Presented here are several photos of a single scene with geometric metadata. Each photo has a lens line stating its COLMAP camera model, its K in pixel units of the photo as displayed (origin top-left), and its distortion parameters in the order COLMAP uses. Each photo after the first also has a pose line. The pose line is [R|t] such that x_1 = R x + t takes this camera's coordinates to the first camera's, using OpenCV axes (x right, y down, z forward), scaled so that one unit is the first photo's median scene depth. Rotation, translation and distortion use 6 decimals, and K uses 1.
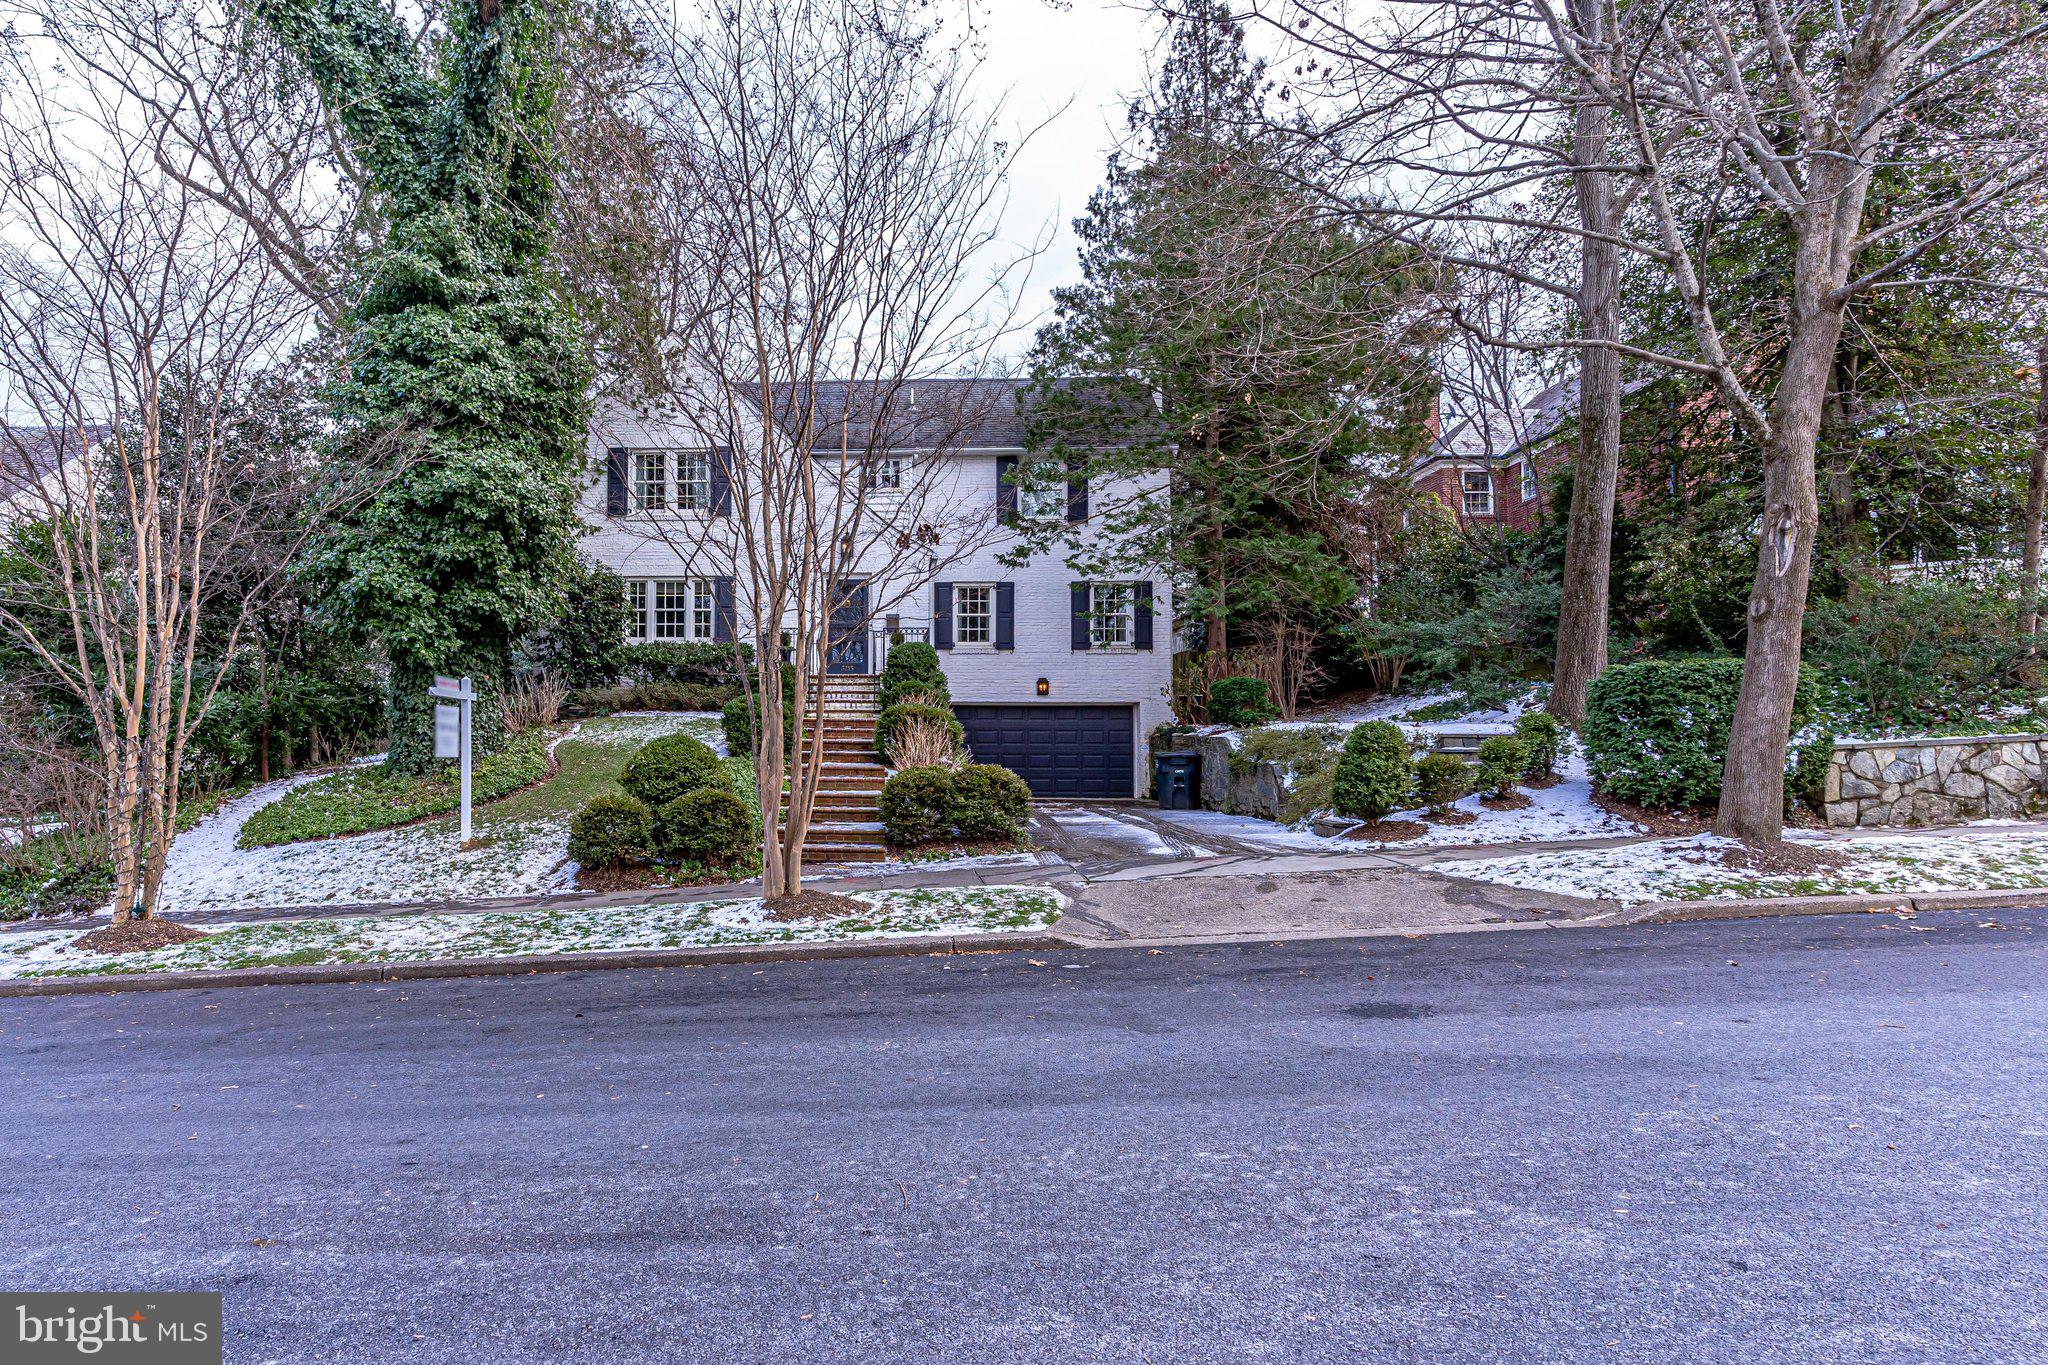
lens RADIAL K [[988.6, 0, 1017.2], [0, 988.6, 690.0], [0, 0, 1]] dist [0.002793, -0.000225]
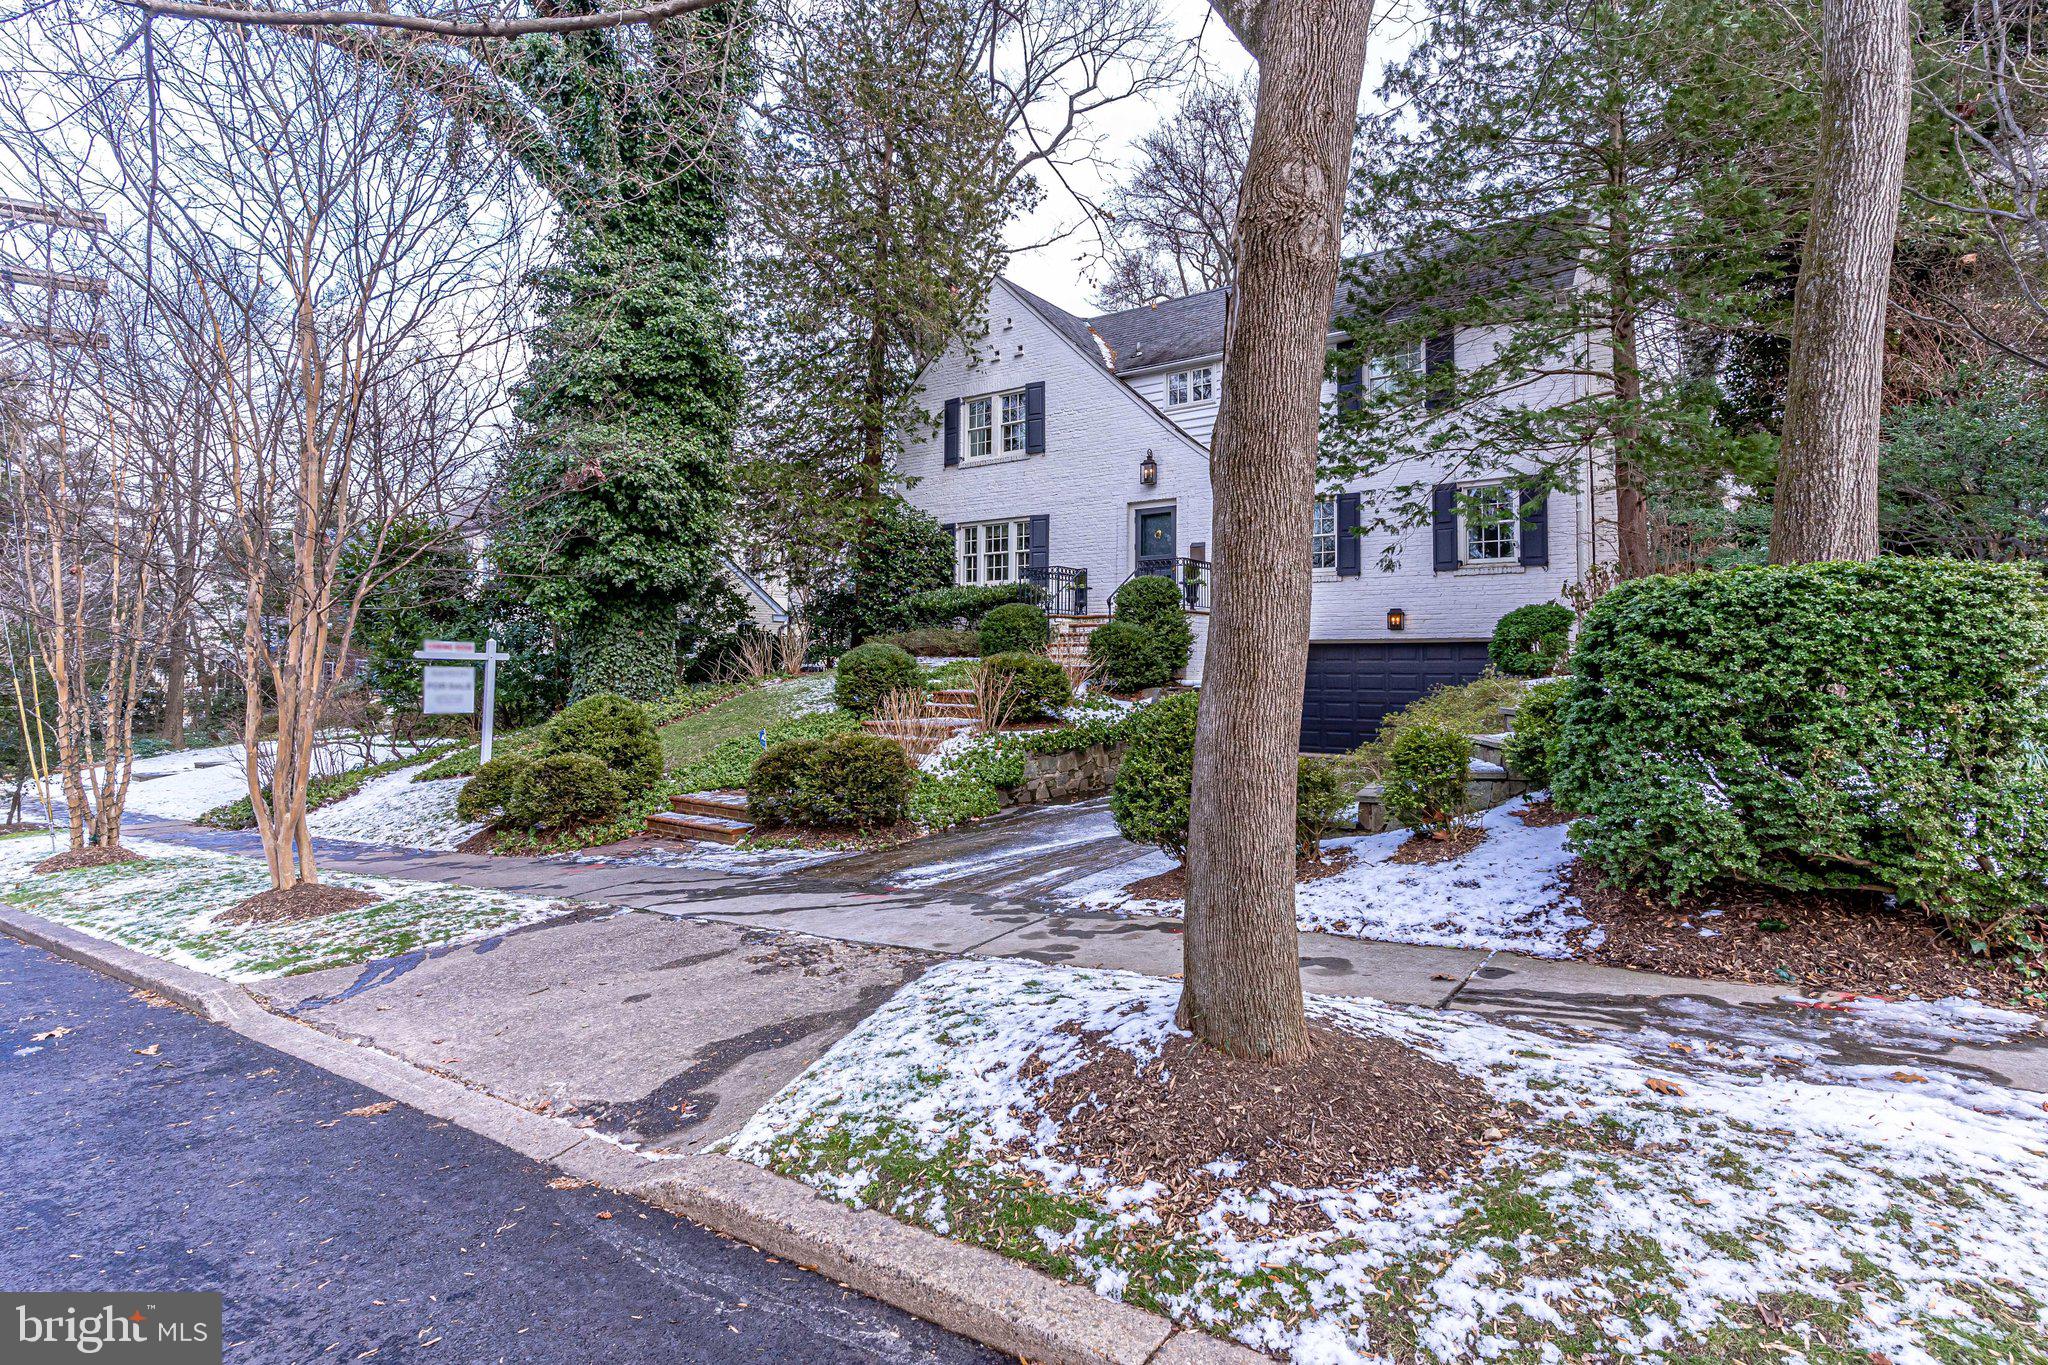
lens RADIAL K [[988.6, 0, 1023.9], [0, 988.6, 672.7], [0, 0, 1]] dist [0.002793, -0.000225]
pose [[0.847102, 0.006255, -0.531394, 0.213883], [0.023054, 0.998557, 0.048505, -0.006399], [0.530930, -0.053340, 0.845735, 0.146929]]
